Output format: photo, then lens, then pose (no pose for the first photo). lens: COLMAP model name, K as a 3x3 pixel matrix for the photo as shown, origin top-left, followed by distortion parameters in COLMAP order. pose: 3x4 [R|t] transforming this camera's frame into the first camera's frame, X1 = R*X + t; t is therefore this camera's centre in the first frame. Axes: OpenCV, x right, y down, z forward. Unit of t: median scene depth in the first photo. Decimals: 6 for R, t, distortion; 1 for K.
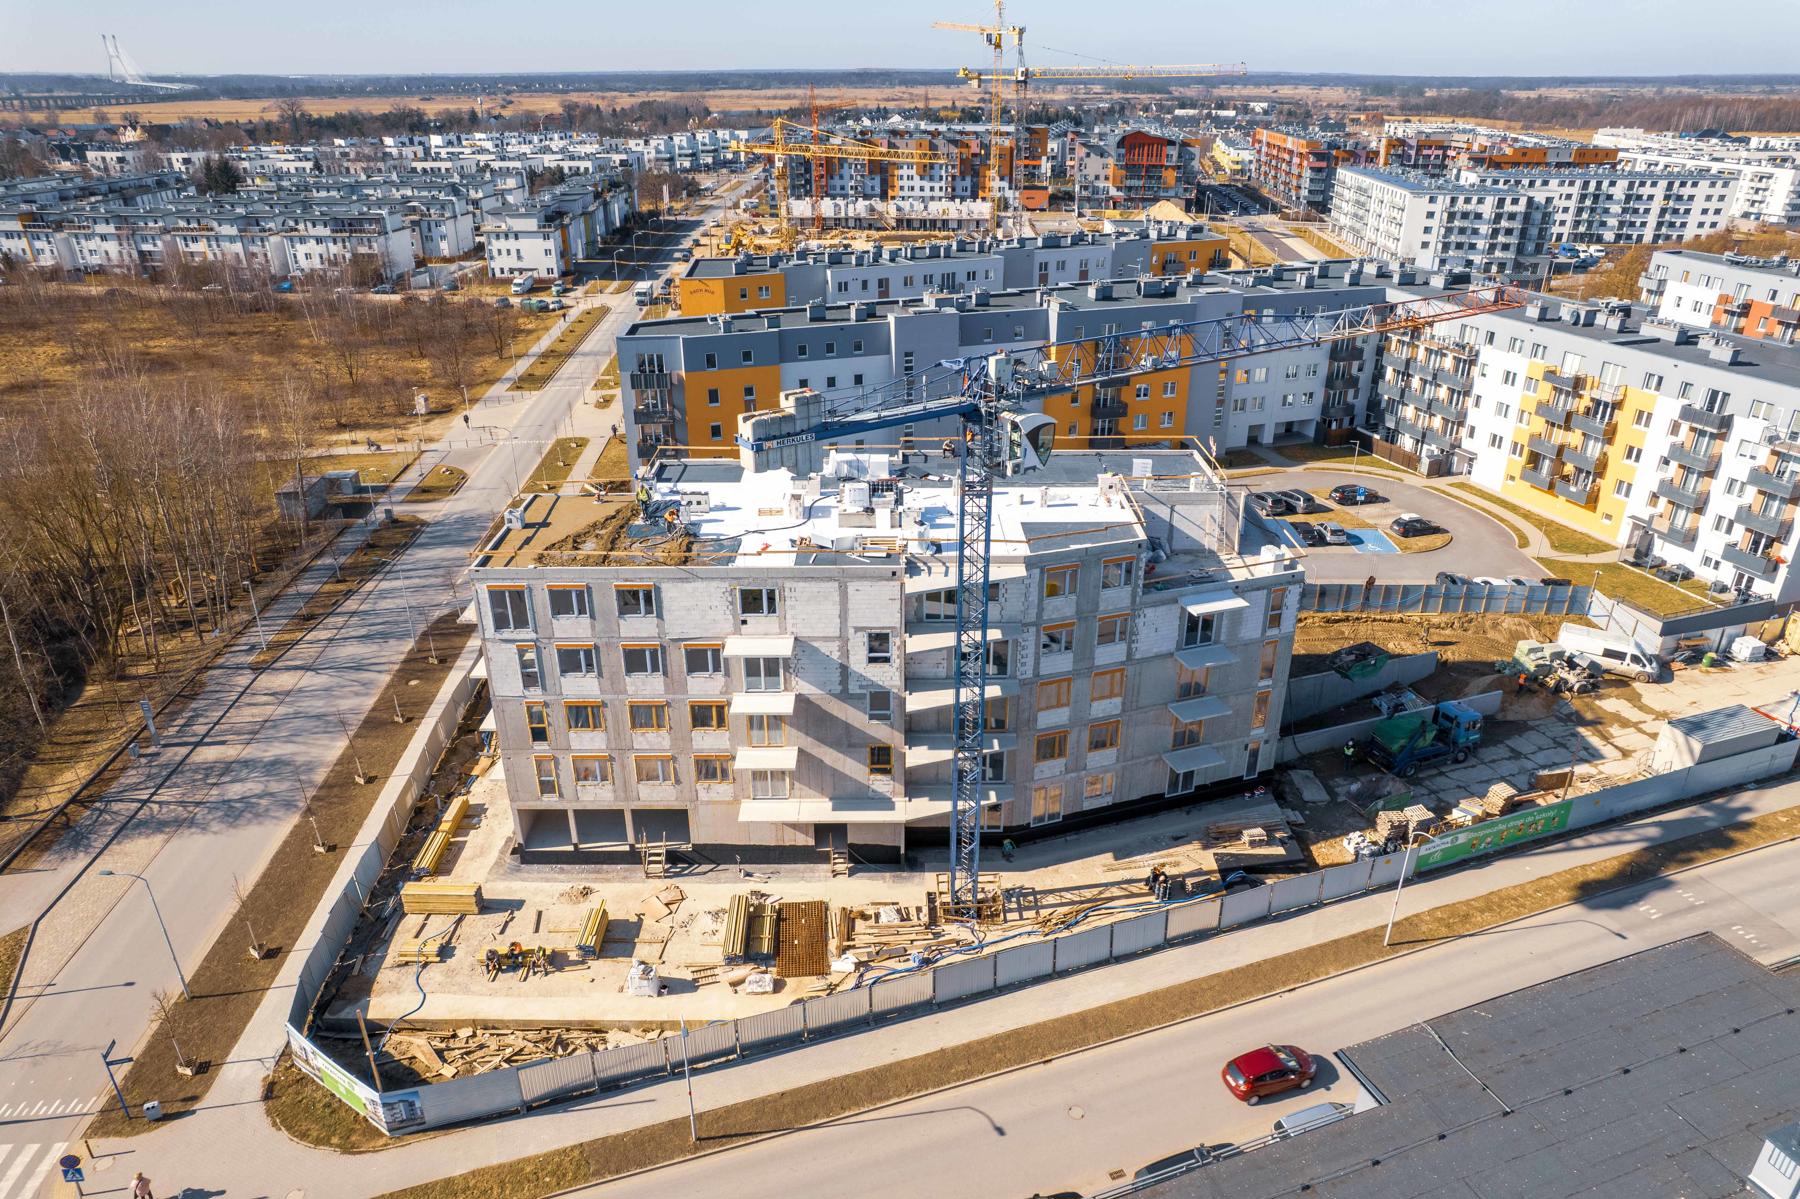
lens RADIAL K [[1167.8, 0, 894.7], [0, 1167.8, 608.7], [0, 0, 1]] dist [-0.075585, 0.063561]
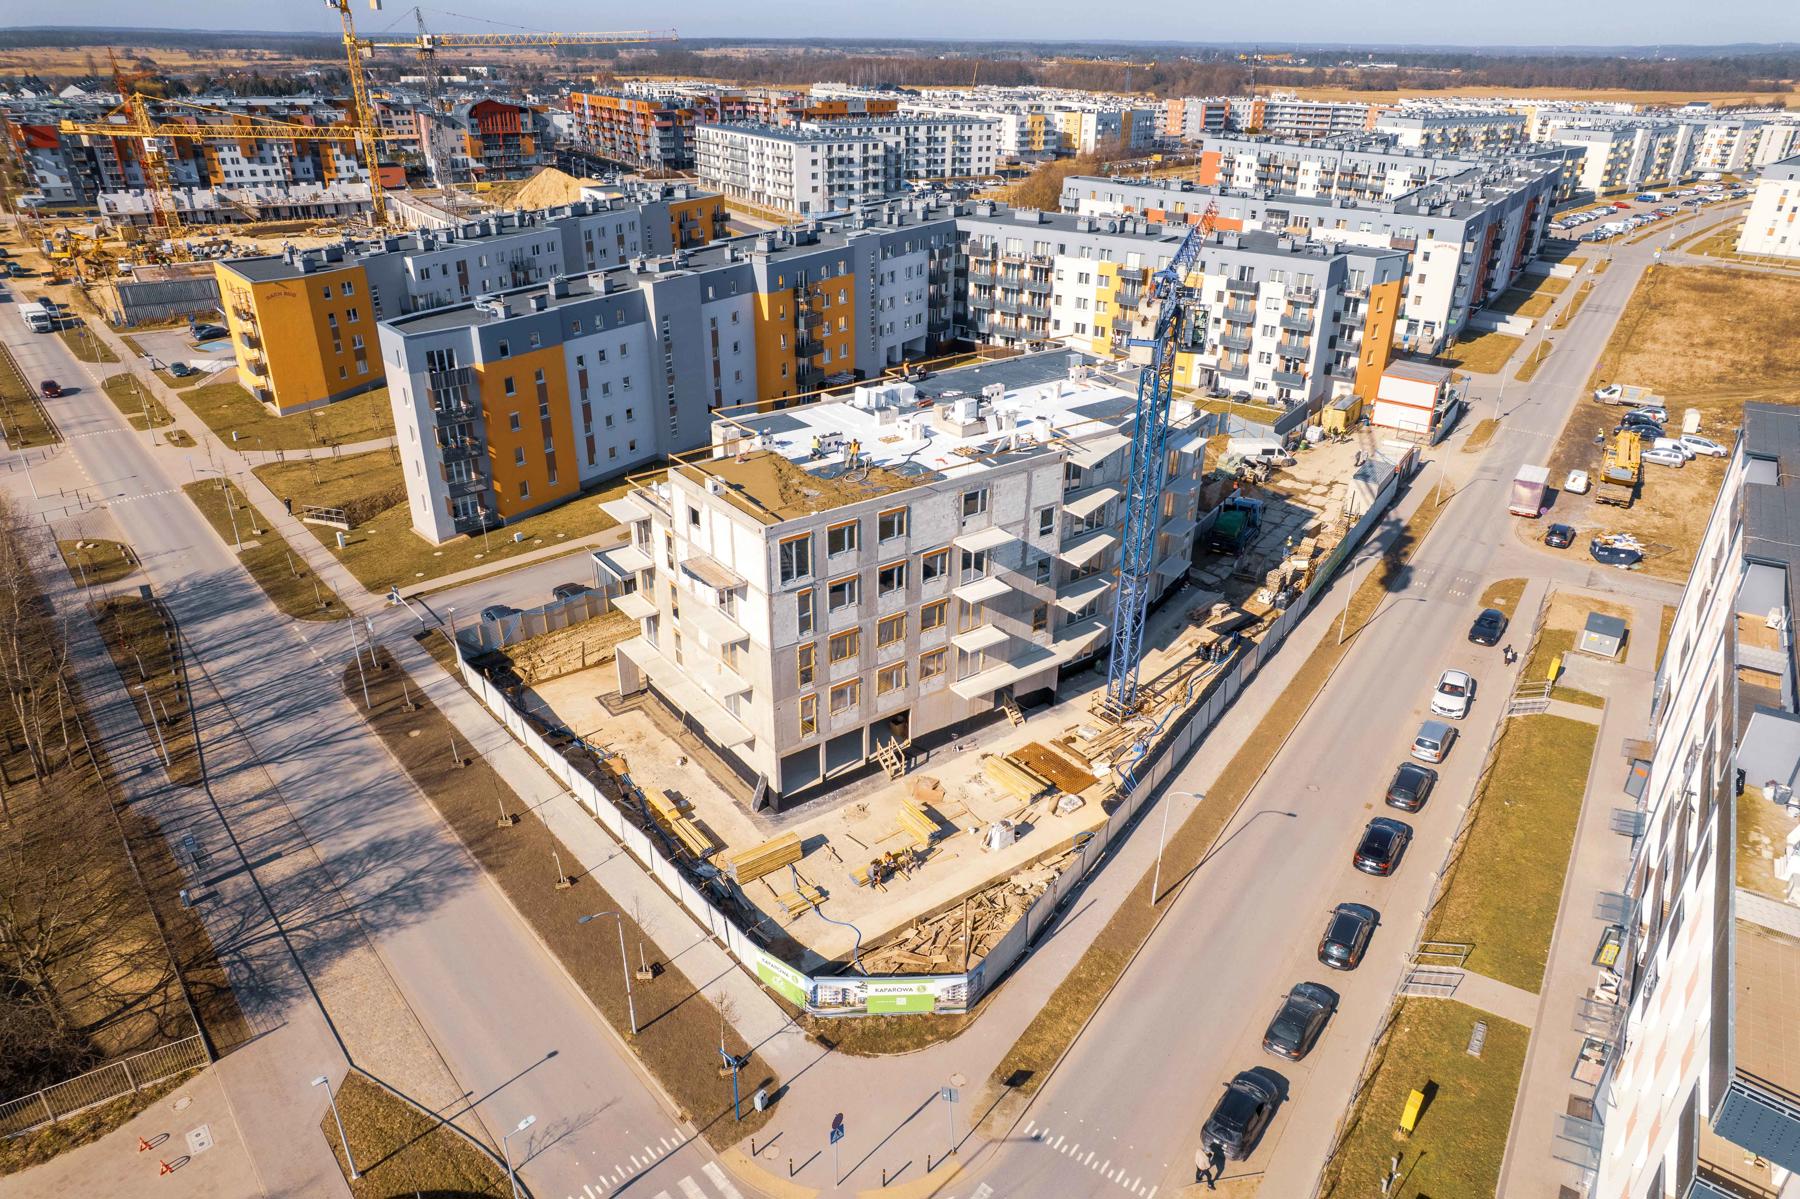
lens RADIAL K [[1167.8, 0, 910.8], [0, 1167.8, 612.7], [0, 0, 1]] dist [-0.075585, 0.063561]
pose [[0.799891, -0.259804, 0.540995, -0.683861], [0.243294, 0.964423, 0.103425, -0.030021], [-0.548618, 0.048892, 0.834642, 0.045855]]
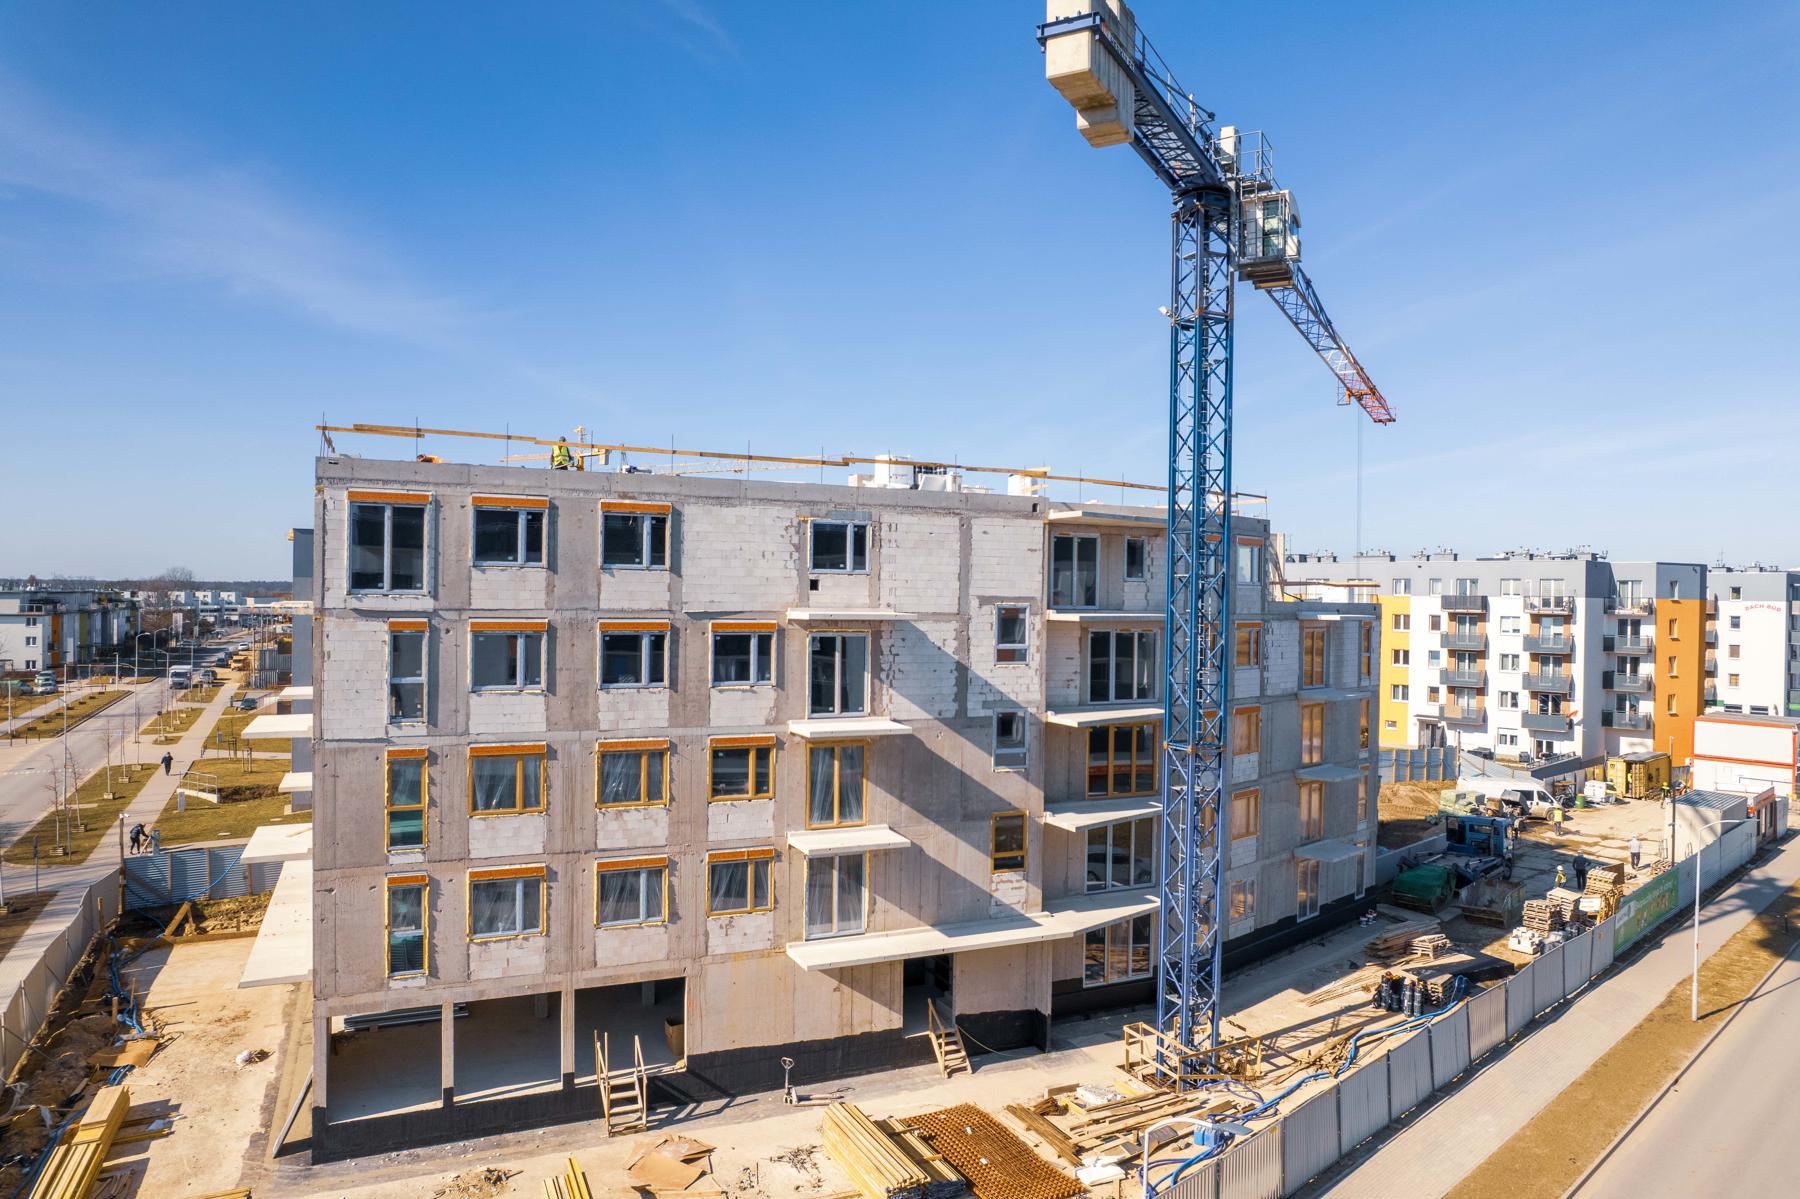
lens RADIAL K [[1167.8, 0, 914.3], [0, 1167.8, 599.2], [0, 0, 1]] dist [-0.075585, 0.063561]
pose [[0.908520, 0.013594, 0.417620, -0.272435], [0.163144, 0.908598, -0.384491, 0.209808], [-0.384675, 0.417451, 0.823262, 0.408725]]
